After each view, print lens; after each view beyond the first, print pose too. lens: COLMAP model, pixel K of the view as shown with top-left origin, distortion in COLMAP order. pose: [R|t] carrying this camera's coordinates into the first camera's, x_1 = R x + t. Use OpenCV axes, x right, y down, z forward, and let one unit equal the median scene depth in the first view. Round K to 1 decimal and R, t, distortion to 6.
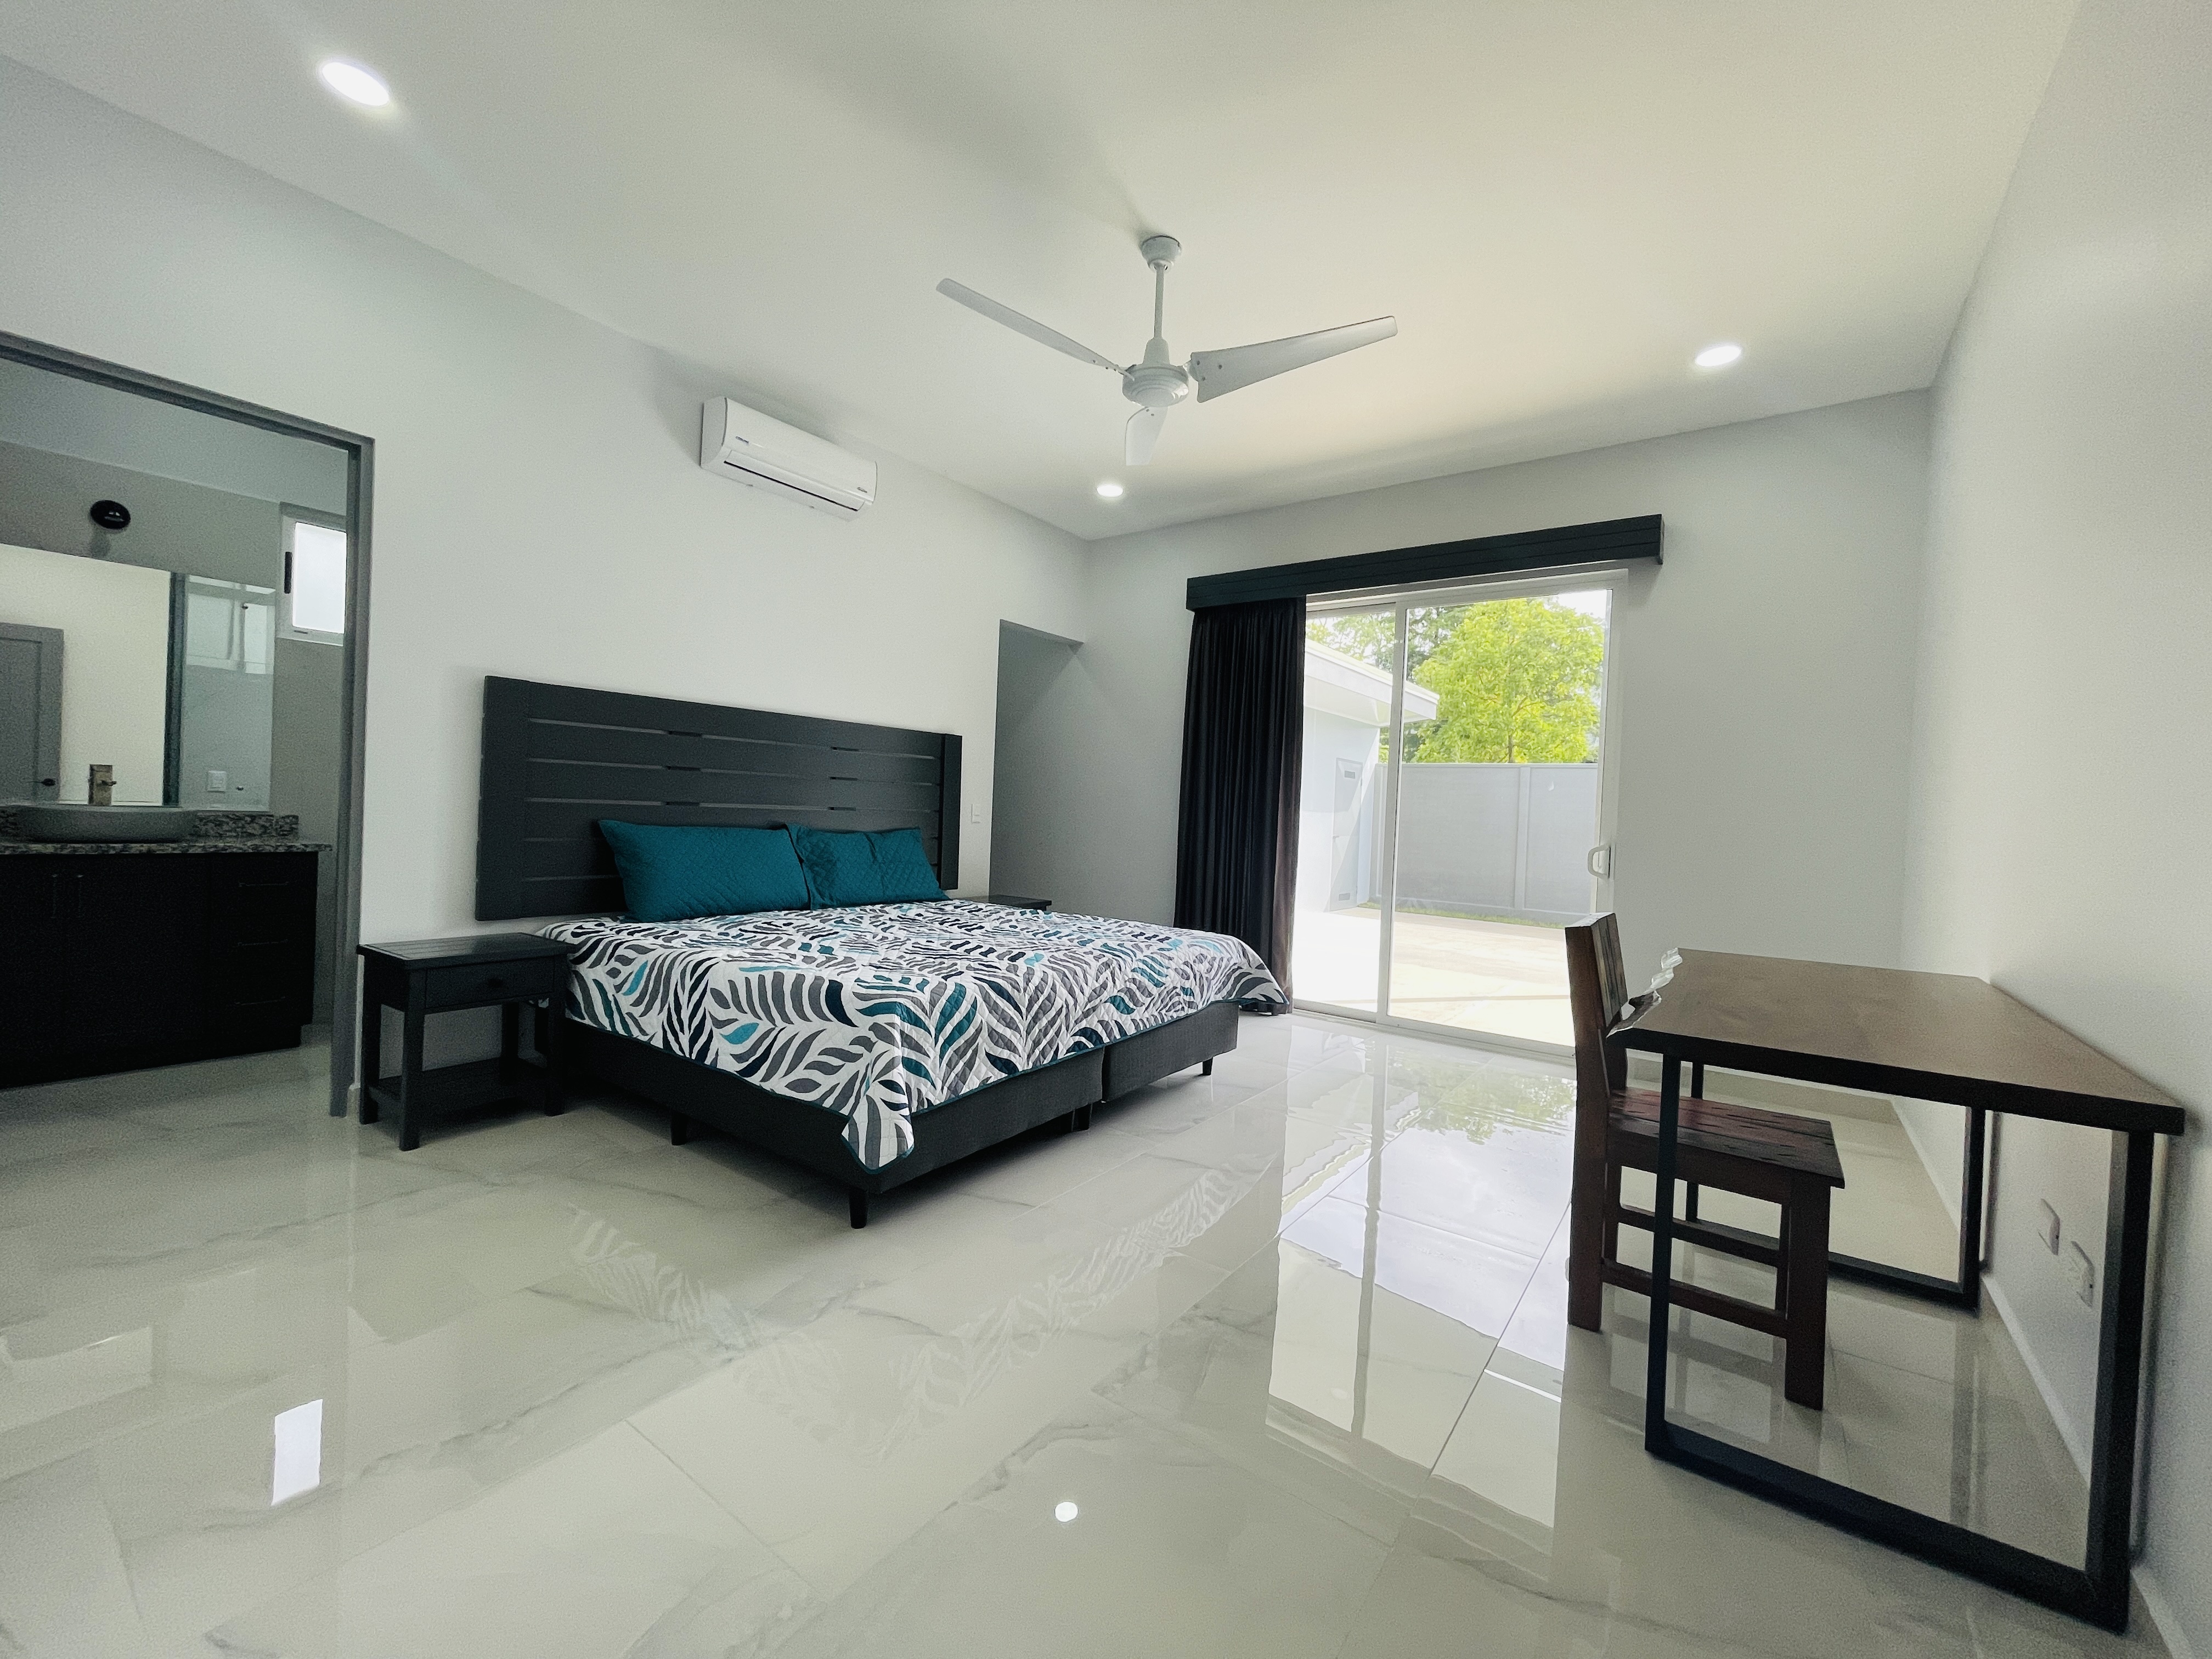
lens RADIAL K [[896.3, 0, 1106.0], [0, 896.3, 829.5], [0, 0, 1]] dist [0.001058, 0.000686]
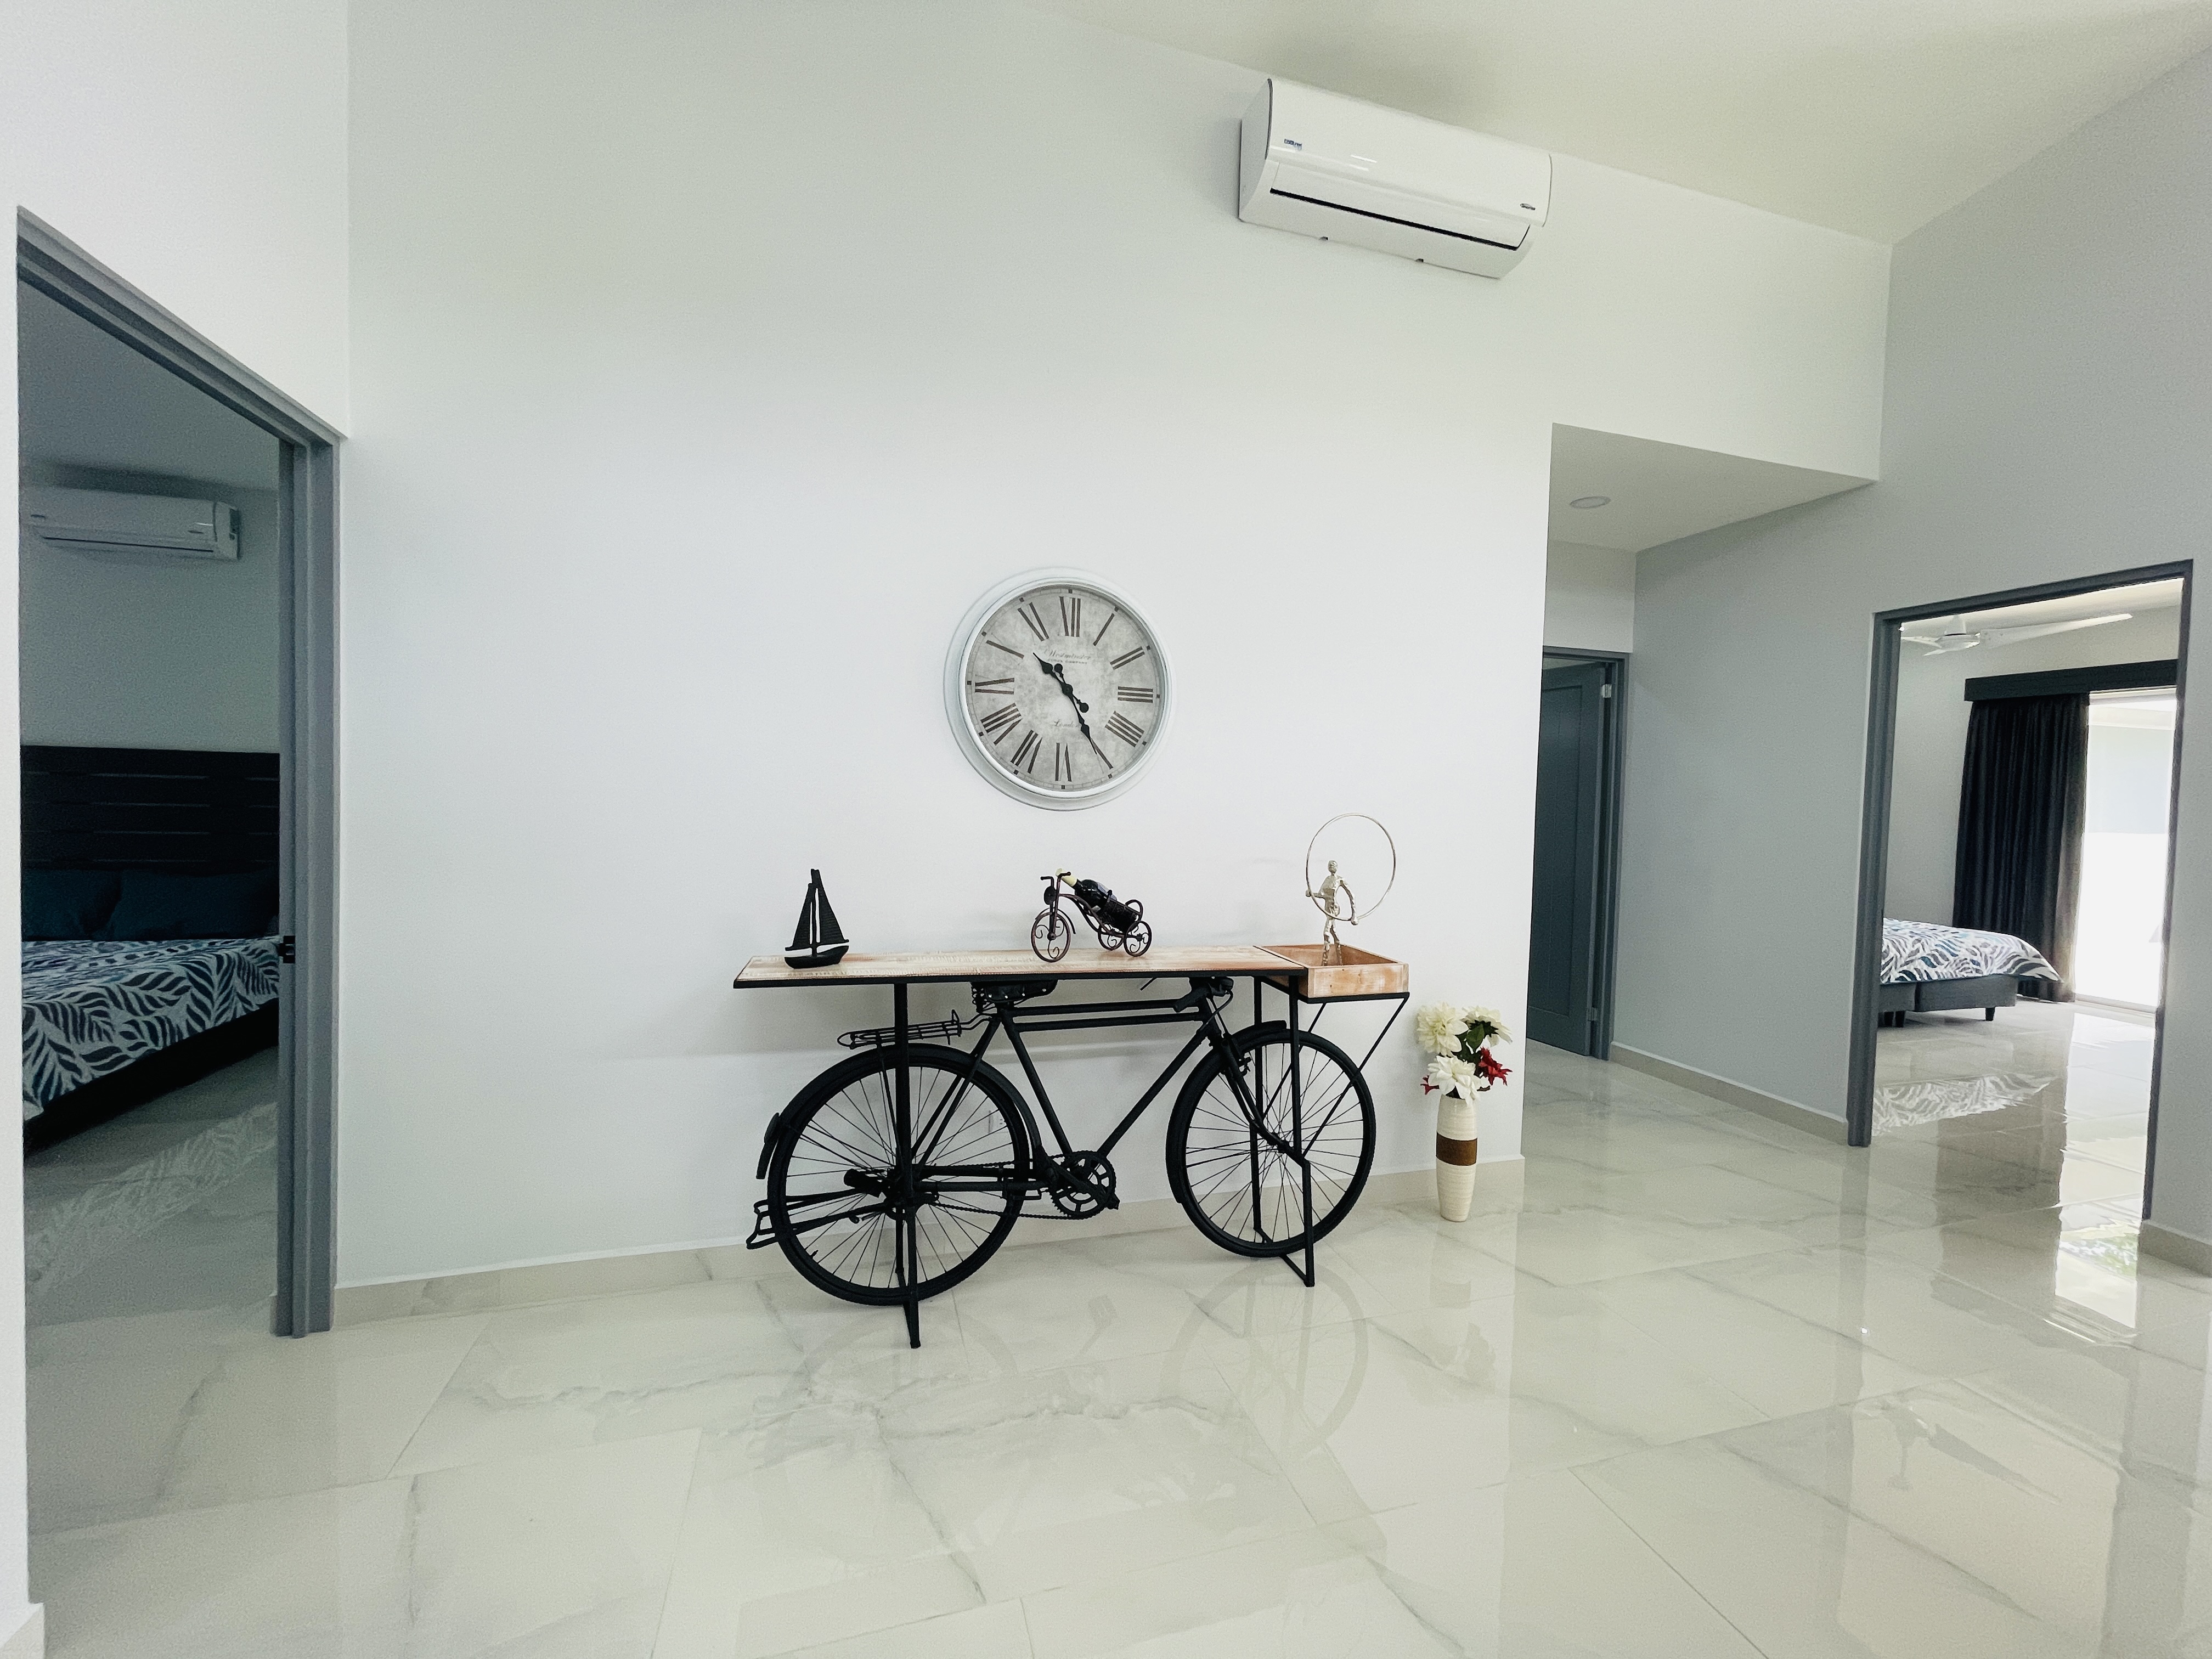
lens RADIAL K [[896.3, 0, 1106.0], [0, 896.3, 829.5], [0, 0, 1]] dist [0.001058, 0.000686]
pose [[0.795338, 0.000671, -0.606165, -0.173981], [-0.004756, 0.999976, -0.005133, -0.053134], [0.606147, 0.006965, 0.795322, -1.257583]]
